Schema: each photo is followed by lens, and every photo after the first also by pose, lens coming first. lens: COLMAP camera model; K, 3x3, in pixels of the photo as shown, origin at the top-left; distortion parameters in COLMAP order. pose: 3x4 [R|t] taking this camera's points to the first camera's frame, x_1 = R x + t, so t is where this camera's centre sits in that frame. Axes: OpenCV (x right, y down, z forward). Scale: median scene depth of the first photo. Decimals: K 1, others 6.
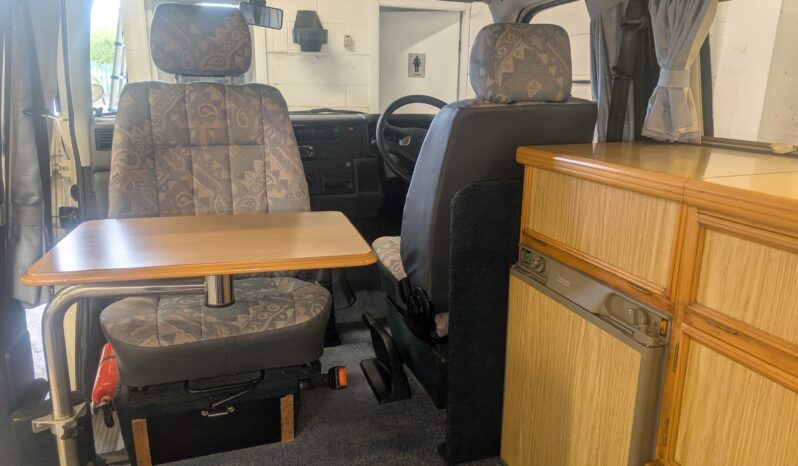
lens RADIAL K [[571.2, 0, 398.2], [0, 571.2, 231.1], [0, 0, 1]] dist [0.064439, -0.000354]
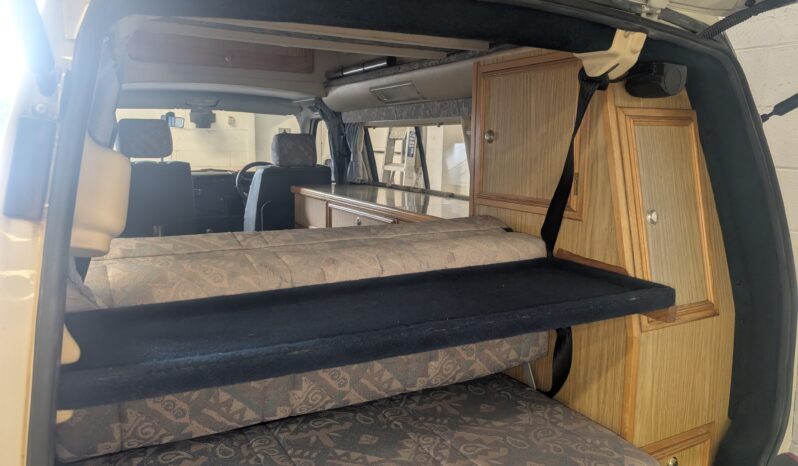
lens RADIAL K [[571.2, 0, 398.2], [0, 571.2, 231.1], [0, 0, 1]] dist [0.064439, -0.000354]
pose [[0.986507, -0.026131, 0.161620, 0.183886], [0.041430, 0.994894, -0.092031, 0.192784], [-0.158390, 0.097485, 0.982552, -0.955210]]
